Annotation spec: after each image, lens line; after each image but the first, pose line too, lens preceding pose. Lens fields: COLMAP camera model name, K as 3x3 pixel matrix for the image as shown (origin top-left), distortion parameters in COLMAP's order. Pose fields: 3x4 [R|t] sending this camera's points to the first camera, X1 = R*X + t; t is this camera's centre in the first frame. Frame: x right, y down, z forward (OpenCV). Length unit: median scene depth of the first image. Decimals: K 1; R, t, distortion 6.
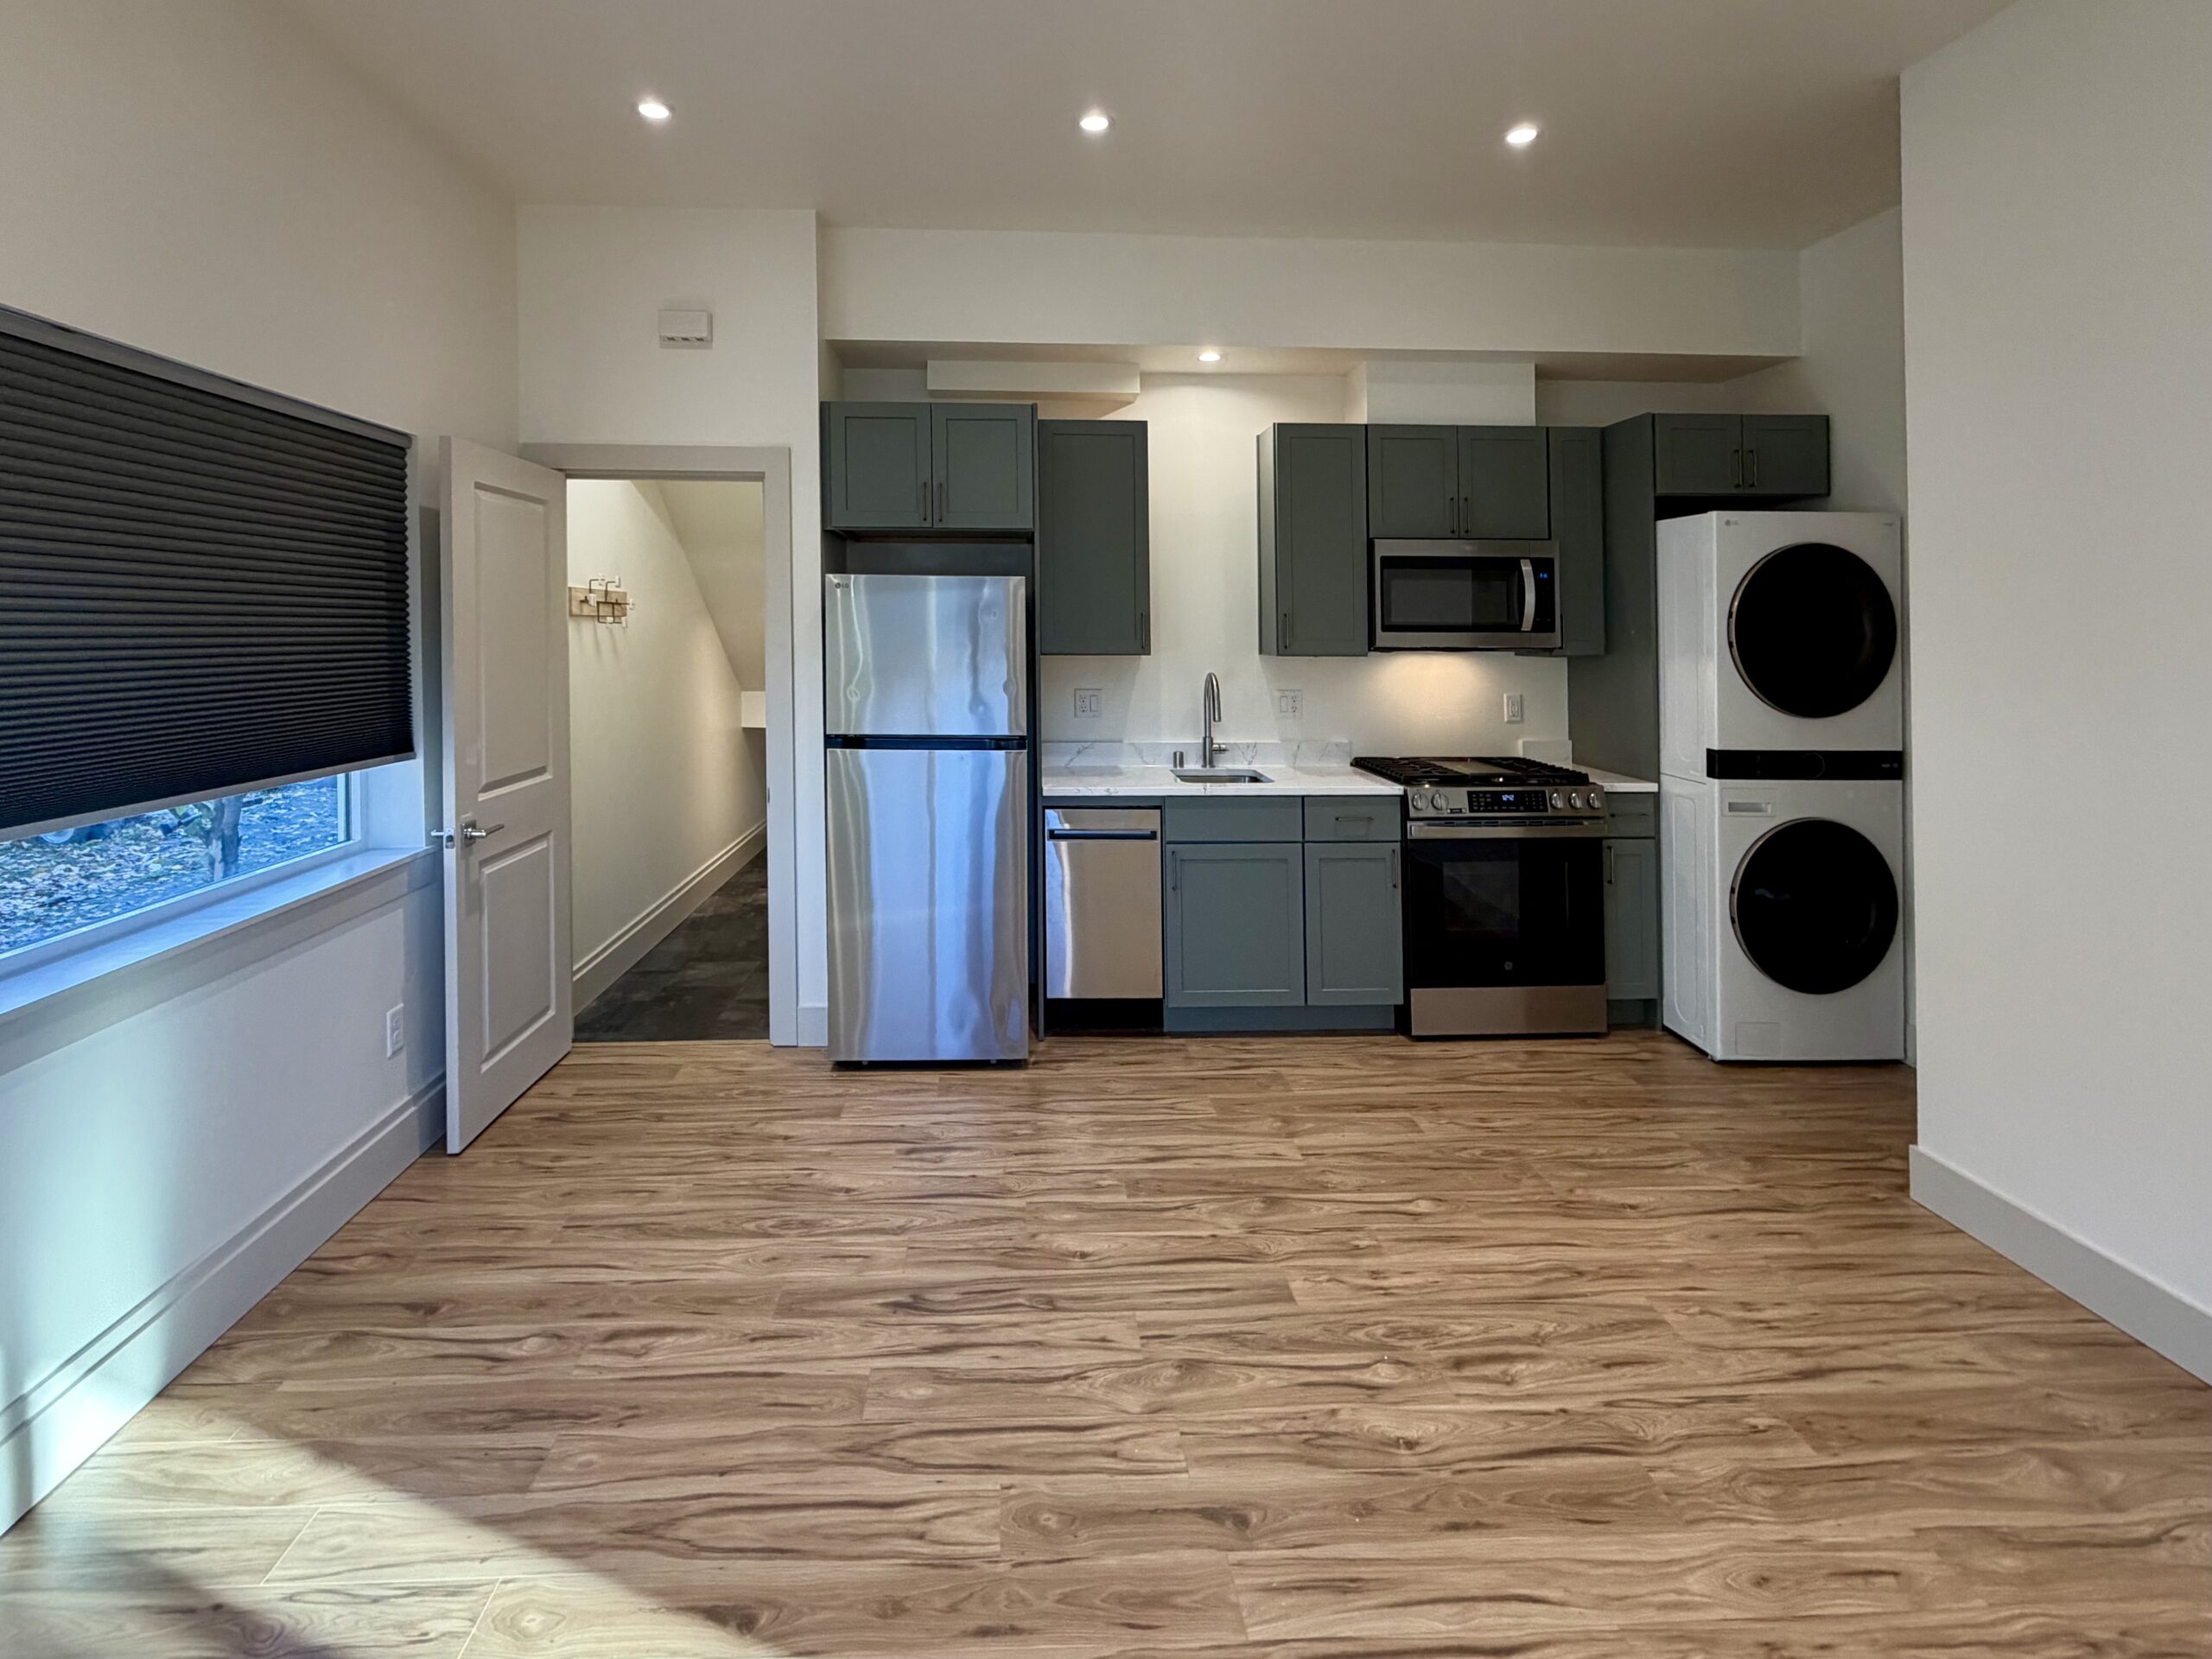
lens RADIAL K [[1022.1, 0, 1055.0], [0, 1022.1, 839.7], [0, 0, 1]] dist [-0.000669, 0.000186]
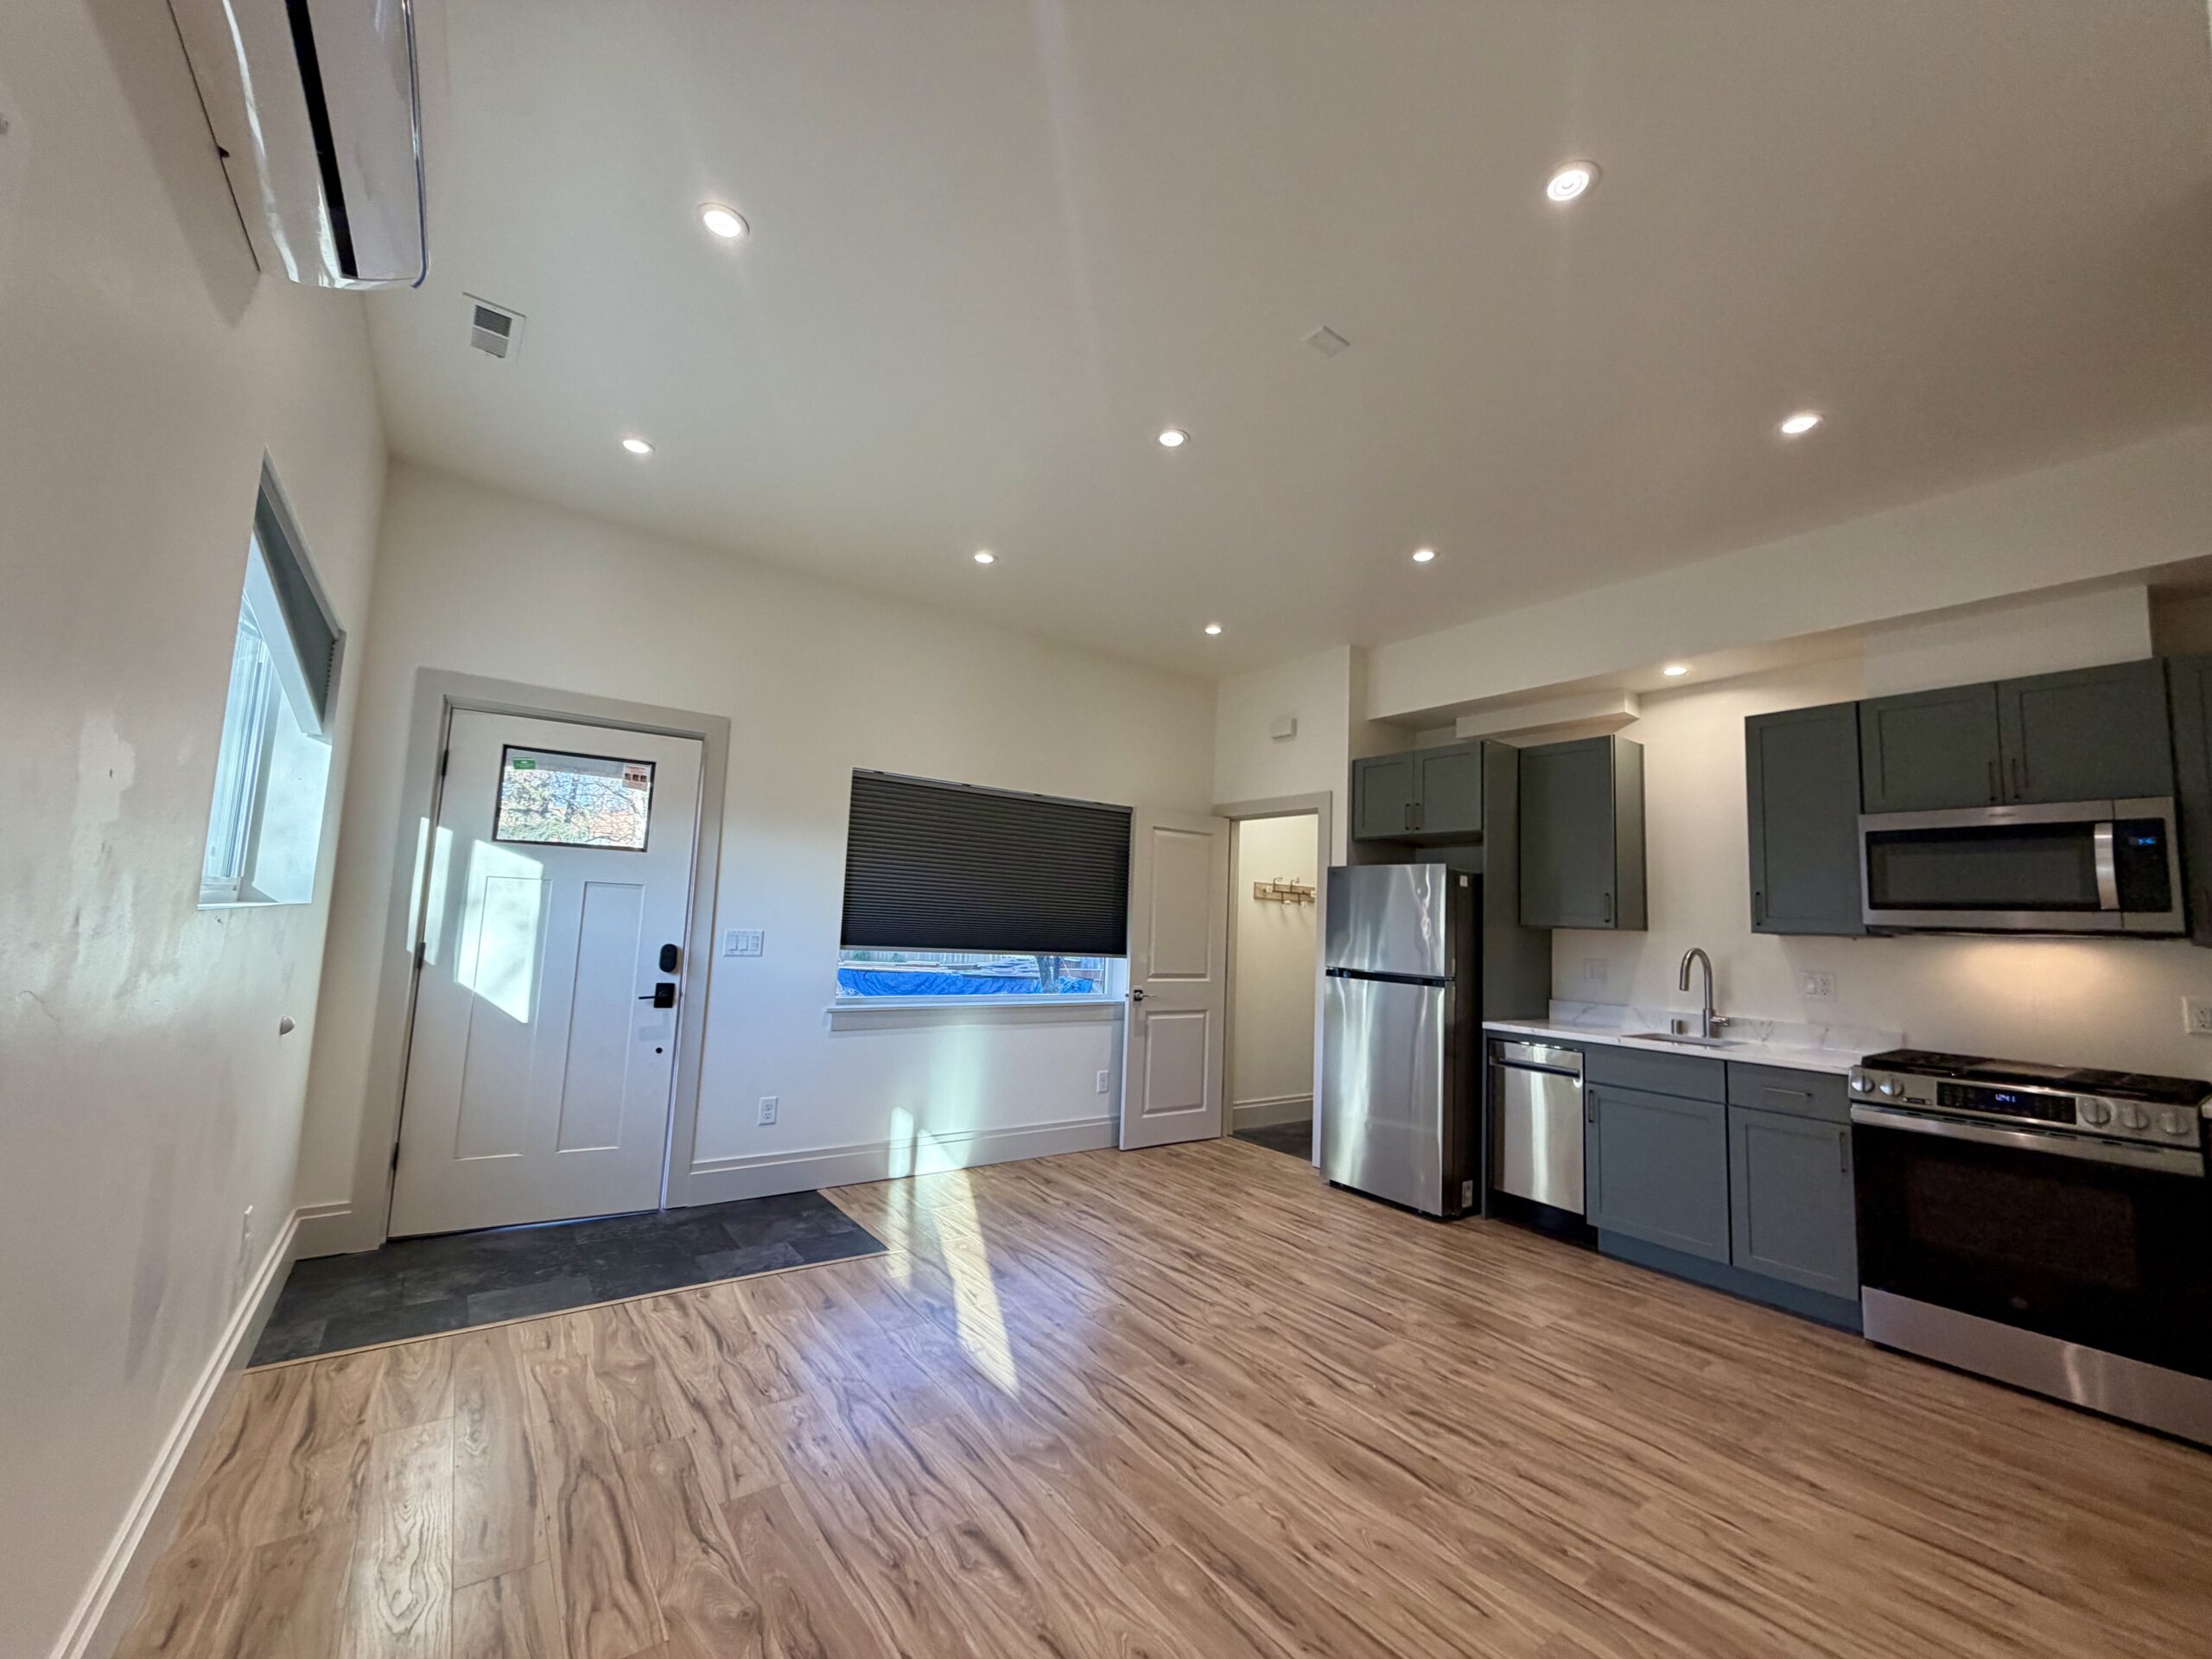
lens RADIAL K [[880.8, 0, 1105.2], [0, 880.8, 833.4], [0, 0, 1]] dist [0.000186, 0.000007]
pose [[0.552371, -0.067276, -0.830879, 1.002020], [-0.210017, 0.953355, -0.216812, 0.120395], [0.806709, 0.294259, 0.512476, -0.087005]]
